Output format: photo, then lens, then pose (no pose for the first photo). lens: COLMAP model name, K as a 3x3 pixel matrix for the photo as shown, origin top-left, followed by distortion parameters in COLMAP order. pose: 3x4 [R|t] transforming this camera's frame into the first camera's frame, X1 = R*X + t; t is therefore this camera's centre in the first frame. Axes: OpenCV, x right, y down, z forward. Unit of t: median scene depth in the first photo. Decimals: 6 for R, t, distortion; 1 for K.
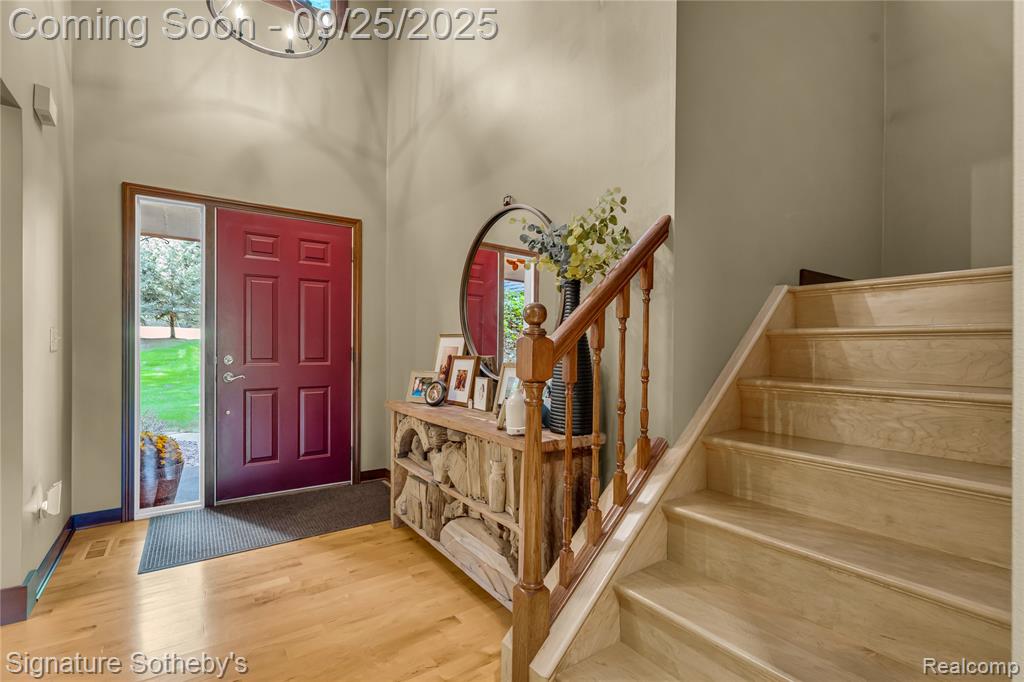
lens RADIAL K [[475.4, 0, 512.4], [0, 475.4, 347.3], [0, 0, 1]] dist [0.001086, 0.000478]
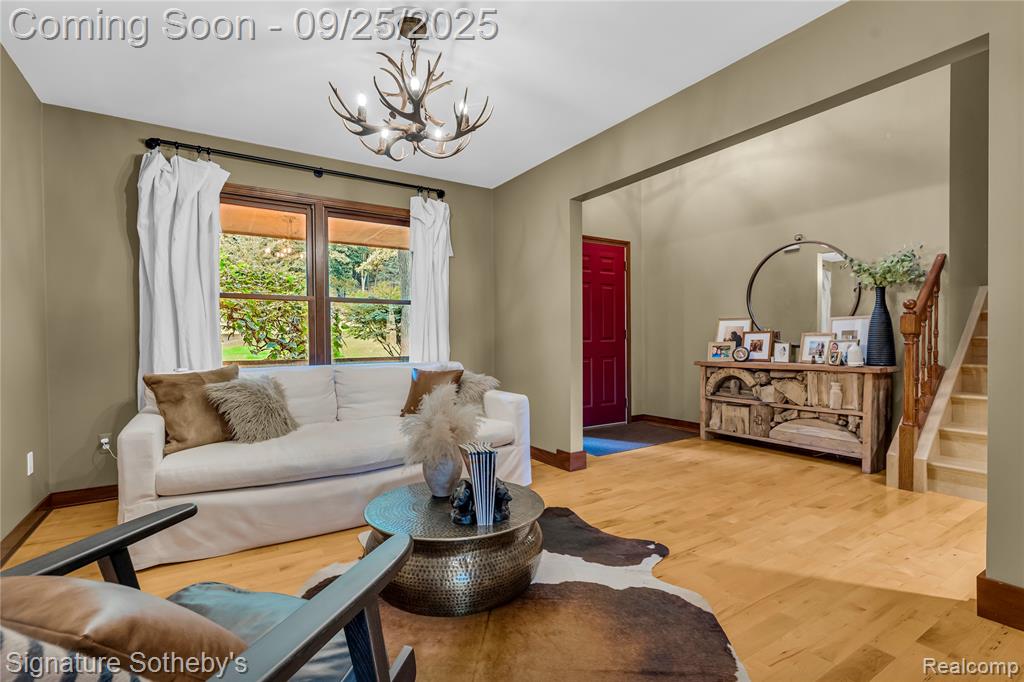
lens RADIAL K [[483.3, 0, 511.0], [0, 483.3, 344.3], [0, 0, 1]] dist [-0.003625, -0.000642]
pose [[0.999357, -0.017959, -0.031046, -0.943403], [0.018297, 0.999776, 0.010620, 0.032272], [0.030848, -0.011181, 0.999462, -0.714120]]
